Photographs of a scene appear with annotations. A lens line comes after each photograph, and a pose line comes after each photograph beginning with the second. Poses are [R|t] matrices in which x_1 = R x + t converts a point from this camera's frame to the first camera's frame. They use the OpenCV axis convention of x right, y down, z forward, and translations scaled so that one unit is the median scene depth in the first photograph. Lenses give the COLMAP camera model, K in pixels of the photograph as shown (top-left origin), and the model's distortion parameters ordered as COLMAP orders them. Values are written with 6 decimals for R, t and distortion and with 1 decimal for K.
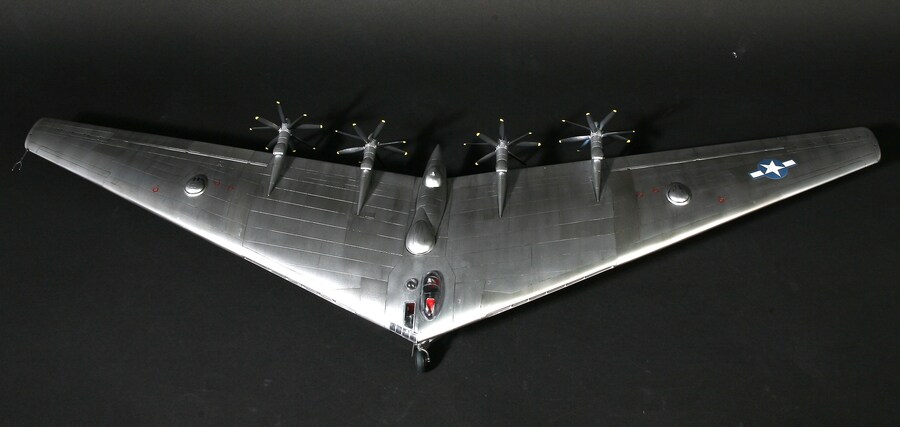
lens RADIAL K [[1166.3, 0, 450.0], [0, 1166.3, 213.5], [0, 0, 1]] dist [0.000771, 0.020755]
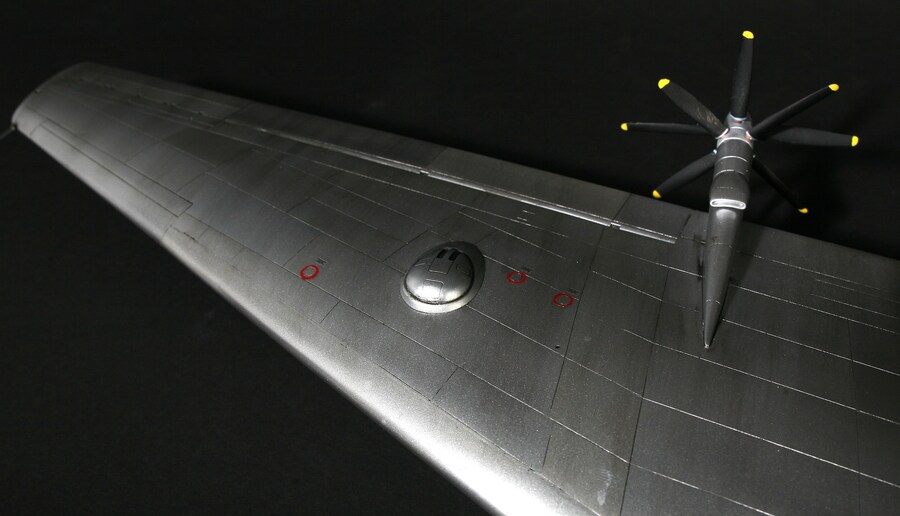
lens RADIAL K [[1235.9, 0, 450.0], [0, 1235.9, 258.0], [0, 0, 1]] dist [-0.005413, -0.000912]
pose [[0.975893, 0.126264, -0.178018, -0.155463], [-0.136289, 0.989637, -0.045213, -0.014082], [0.170464, 0.068385, 0.982988, 0.668734]]
